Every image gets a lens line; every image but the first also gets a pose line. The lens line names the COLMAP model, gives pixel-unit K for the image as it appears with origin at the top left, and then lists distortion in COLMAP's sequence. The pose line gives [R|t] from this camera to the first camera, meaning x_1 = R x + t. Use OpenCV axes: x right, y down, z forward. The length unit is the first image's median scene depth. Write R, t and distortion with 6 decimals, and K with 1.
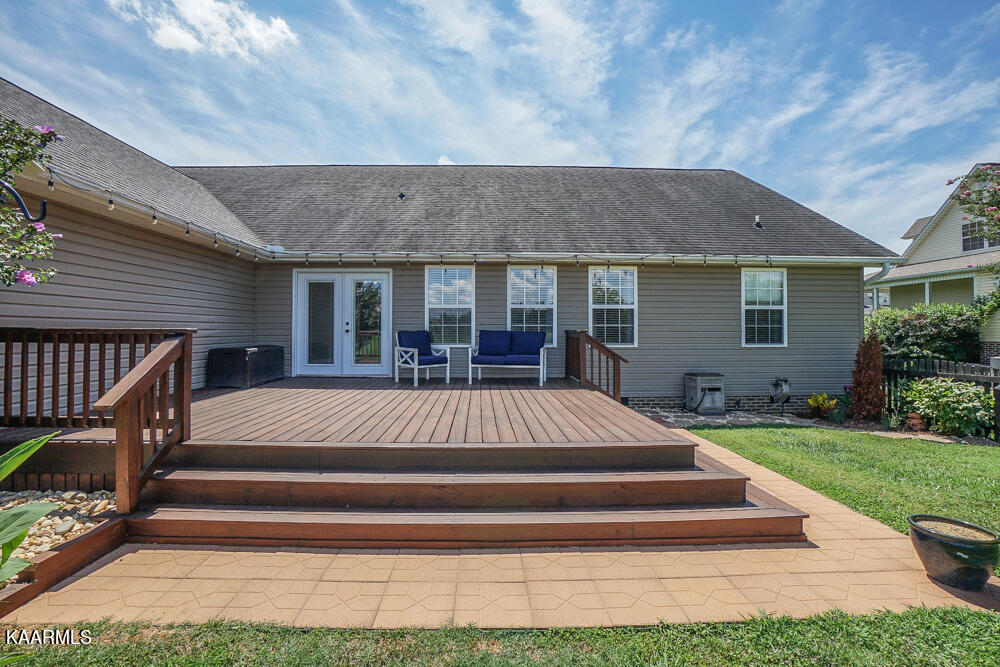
lens RADIAL K [[444.2, 0, 486.0], [0, 444.2, 325.7], [0, 0, 1]] dist [-0.061910, 0.021334]
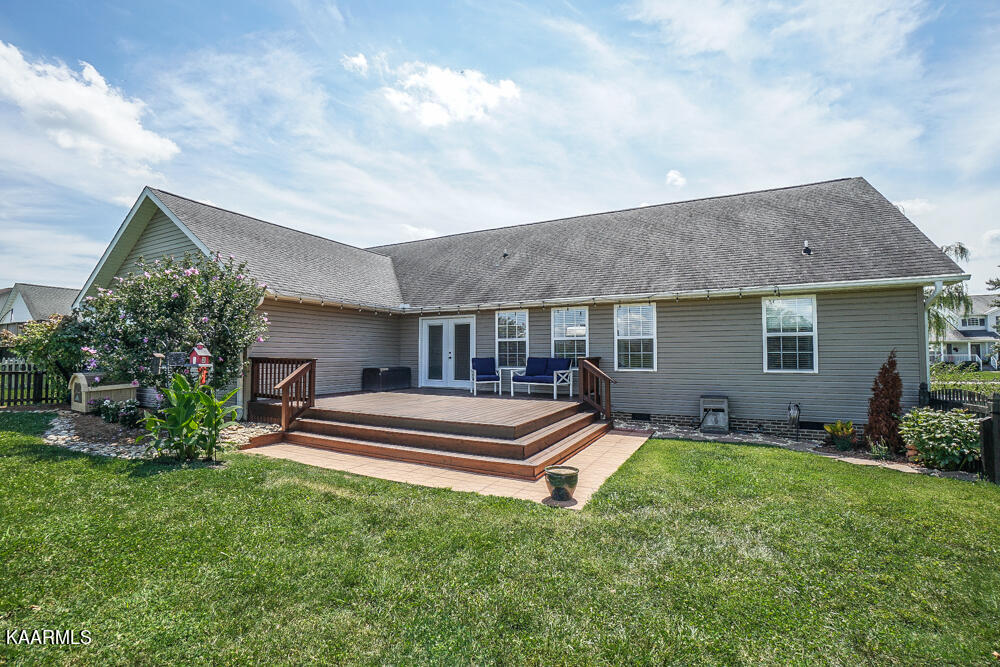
lens RADIAL K [[444.2, 0, 486.0], [0, 444.2, 325.7], [0, 0, 1]] dist [-0.061910, 0.021334]
pose [[0.872844, -0.034828, -0.486755, 0.525692], [0.008495, 0.998383, -0.056204, -0.010693], [0.487926, 0.044922, 0.871728, -0.248500]]
